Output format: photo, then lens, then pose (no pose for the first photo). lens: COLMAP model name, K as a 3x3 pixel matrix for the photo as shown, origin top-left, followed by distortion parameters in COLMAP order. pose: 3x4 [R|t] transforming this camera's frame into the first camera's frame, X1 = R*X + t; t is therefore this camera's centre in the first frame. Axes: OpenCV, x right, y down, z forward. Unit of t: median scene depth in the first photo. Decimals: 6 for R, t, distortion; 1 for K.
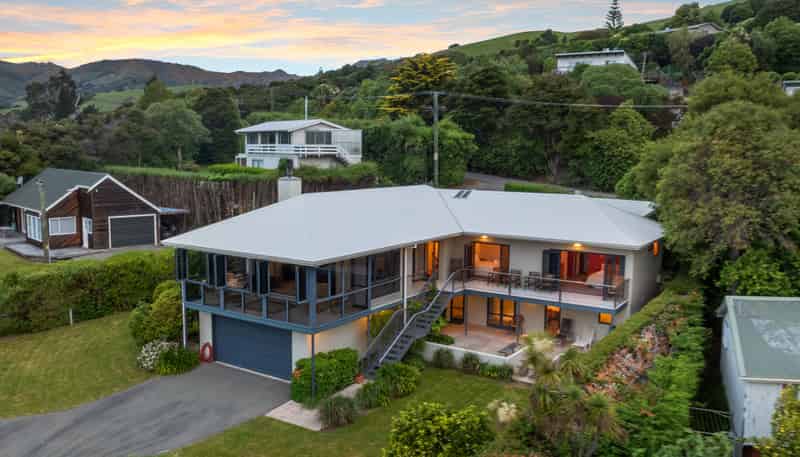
lens RADIAL K [[659.4, 0, 402.7], [0, 659.4, 228.0], [0, 0, 1]] dist [-0.022001, -0.004496]
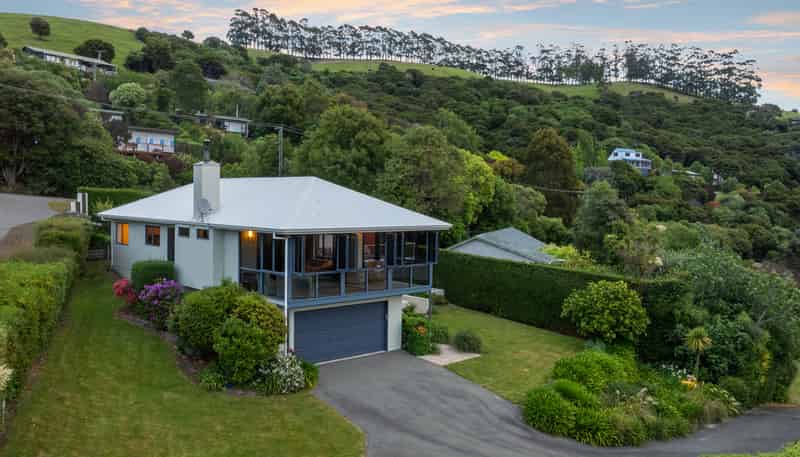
lens RADIAL K [[659.4, 0, 395.0], [0, 659.4, 225.7], [0, 0, 1]] dist [-0.022001, -0.004496]
pose [[0.235842, -0.044873, 0.970755, -0.630993], [0.100189, 0.994733, 0.021641, 0.007034], [-0.966613, 0.092155, 0.239096, 0.379201]]
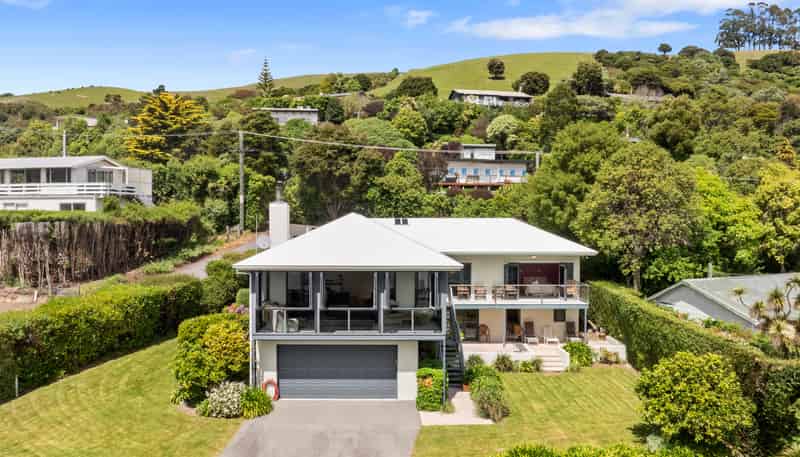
lens RADIAL K [[699.0, 0, 382.4], [0, 699.0, 237.3], [0, 0, 1]] dist [-0.021100, -0.007261]
pose [[0.828137, -0.019319, 0.560193, -0.405791], [0.069078, 0.995305, -0.067795, 0.033761], [-0.556254, 0.094841, 0.825583, 0.068863]]
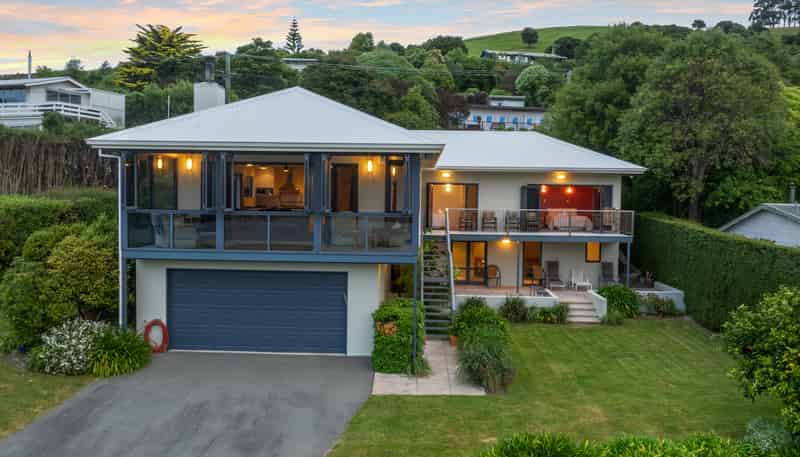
lens RADIAL K [[659.4, 0, 398.1], [0, 659.4, 227.1], [0, 0, 1]] dist [-0.022001, -0.004496]
pose [[0.847497, -0.019798, 0.530431, -0.247789], [0.053874, 0.997352, -0.048851, 0.076797], [-0.528060, 0.069977, 0.846319, 0.219543]]
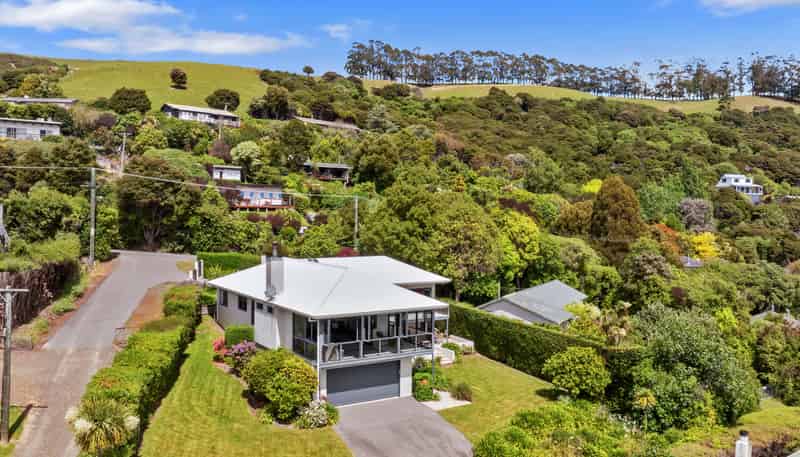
lens RADIAL K [[659.4, 0, 396.2], [0, 659.4, 225.6], [0, 0, 1]] dist [-0.022001, -0.004496]
pose [[0.405458, -0.022026, 0.913848, -0.789363], [0.101464, 0.994617, -0.021045, -0.058251], [-0.908465, 0.101255, 0.405510, 0.202285]]
